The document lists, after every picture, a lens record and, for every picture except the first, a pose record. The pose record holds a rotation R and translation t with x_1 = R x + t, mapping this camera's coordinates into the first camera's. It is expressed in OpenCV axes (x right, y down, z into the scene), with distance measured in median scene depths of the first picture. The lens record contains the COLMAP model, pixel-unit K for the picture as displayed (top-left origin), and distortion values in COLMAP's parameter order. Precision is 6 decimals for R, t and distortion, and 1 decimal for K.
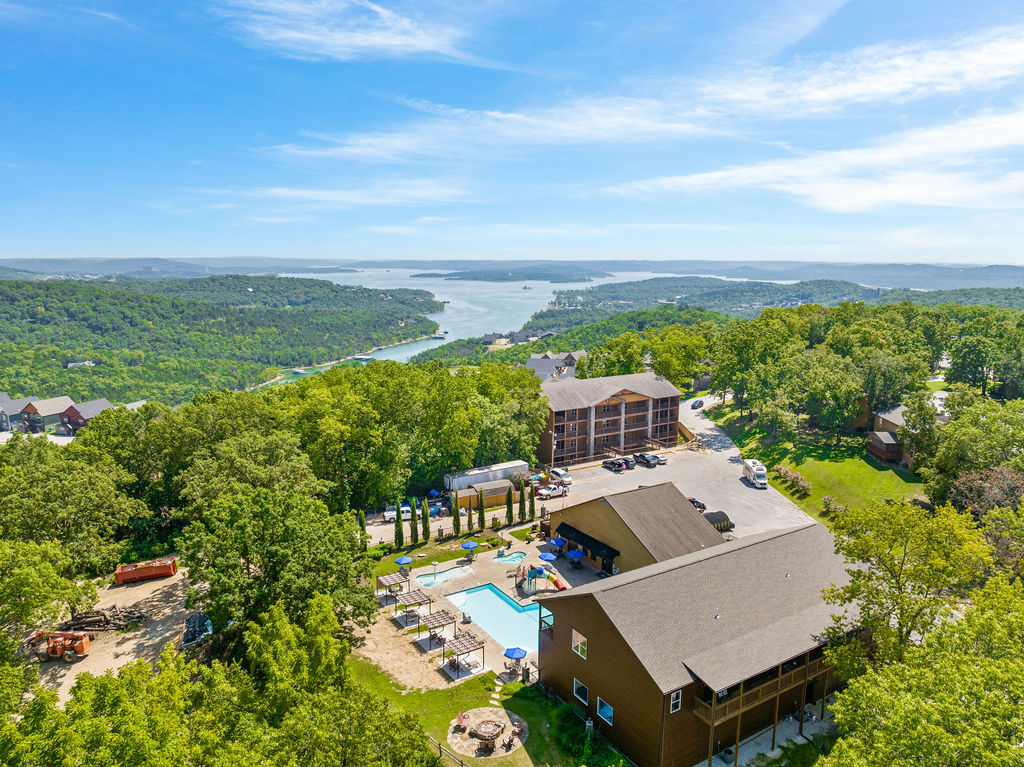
lens RADIAL K [[722.7, 0, 512.0], [0, 722.7, 383.5], [0, 0, 1]] dist [-0.039092, 0.009796]
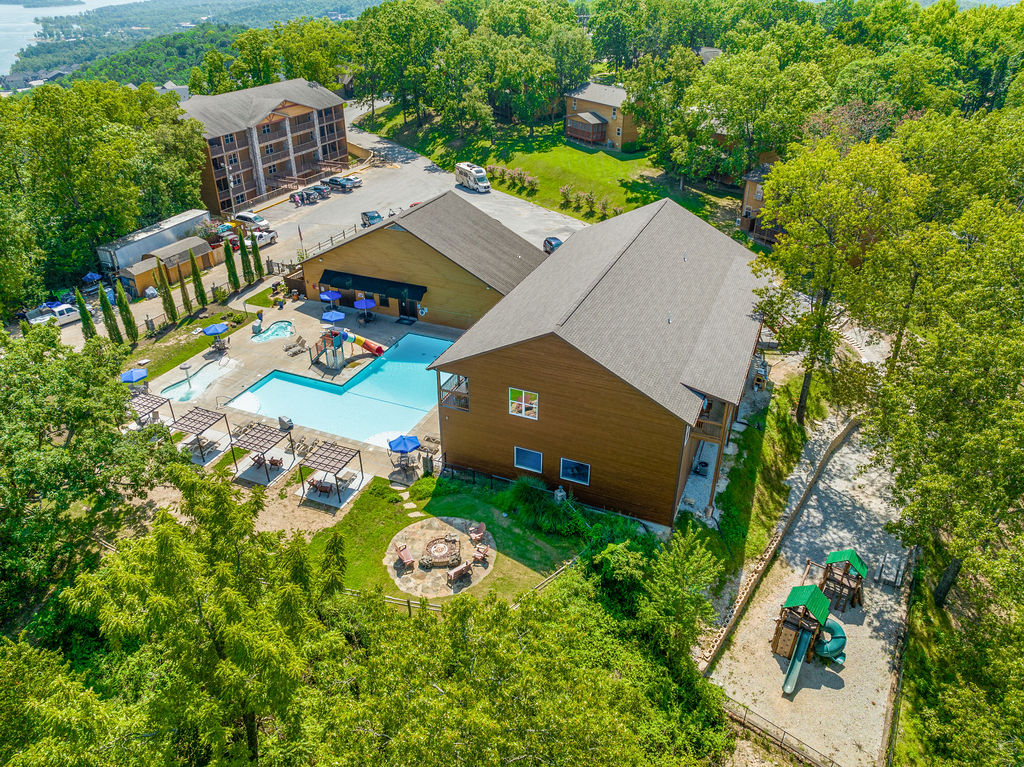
lens RADIAL K [[722.7, 0, 512.0], [0, 722.7, 383.5], [0, 0, 1]] dist [-0.039092, 0.009796]
pose [[0.823264, -0.290895, 0.487458, -0.119396], [0.103410, 0.921203, 0.375088, 0.028016], [-0.558159, -0.258388, 0.788475, 0.187105]]
